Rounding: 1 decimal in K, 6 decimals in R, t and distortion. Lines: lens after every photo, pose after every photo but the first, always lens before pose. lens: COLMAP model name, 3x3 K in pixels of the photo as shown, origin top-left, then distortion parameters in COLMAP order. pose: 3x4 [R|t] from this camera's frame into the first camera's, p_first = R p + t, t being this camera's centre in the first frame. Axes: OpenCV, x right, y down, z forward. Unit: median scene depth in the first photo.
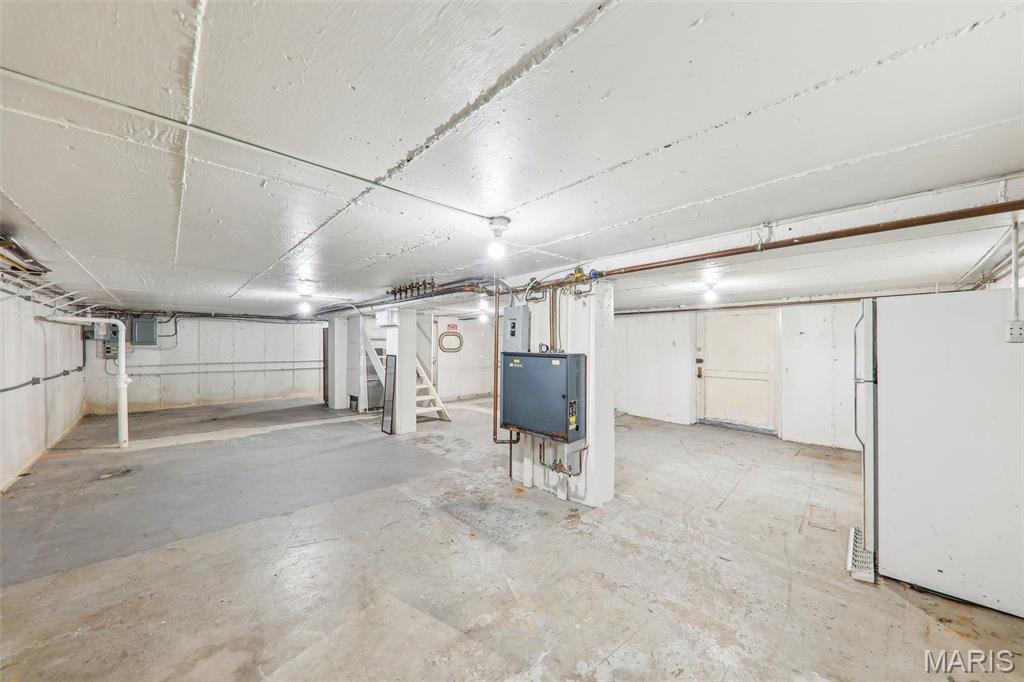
lens RADIAL K [[358.5, 0, 511.1], [0, 358.5, 342.8], [0, 0, 1]] dist [0.001171, -0.000105]
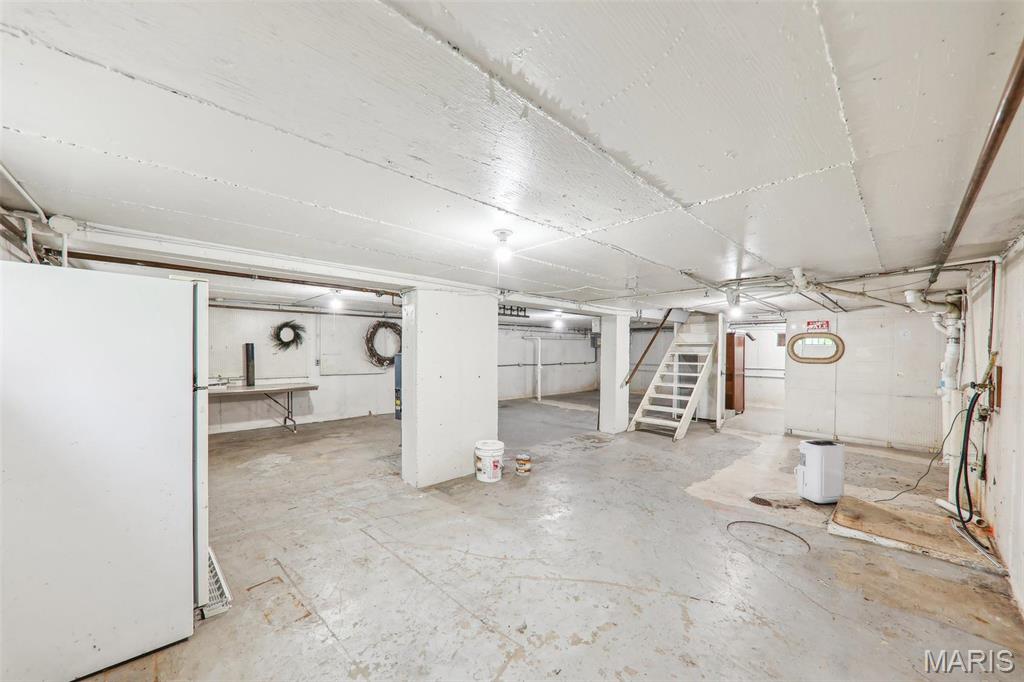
lens RADIAL K [[358.5, 0, 511.1], [0, 358.5, 342.8], [0, 0, 1]] dist [0.001171, -0.000105]
pose [[0.028509, -0.014097, -0.999494, 0.944181], [-0.009947, 0.999847, -0.014386, 0.007913], [0.999544, 0.010352, 0.028365, 0.857731]]
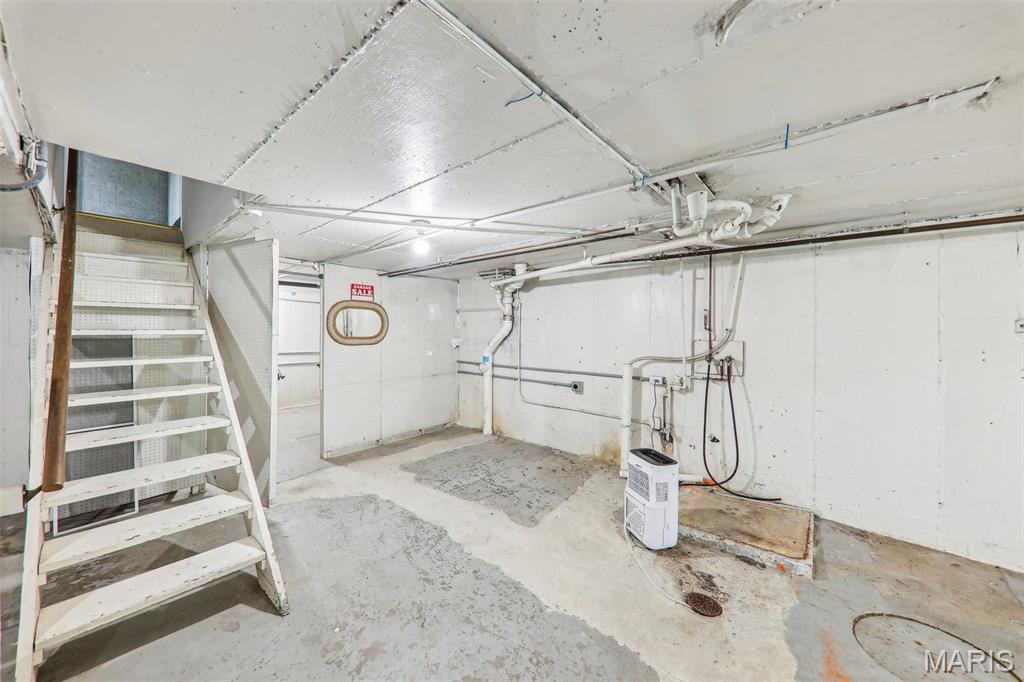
lens RADIAL K [[365.7, 0, 526.8], [0, 365.7, 337.3], [0, 0, 1]] dist [0.000918, -0.000013]
pose [[0.988979, 0.007499, 0.147863, -0.051495], [-0.010109, 0.999806, 0.016912, 0.012955], [-0.147707, -0.018220, 0.988863, 1.022430]]
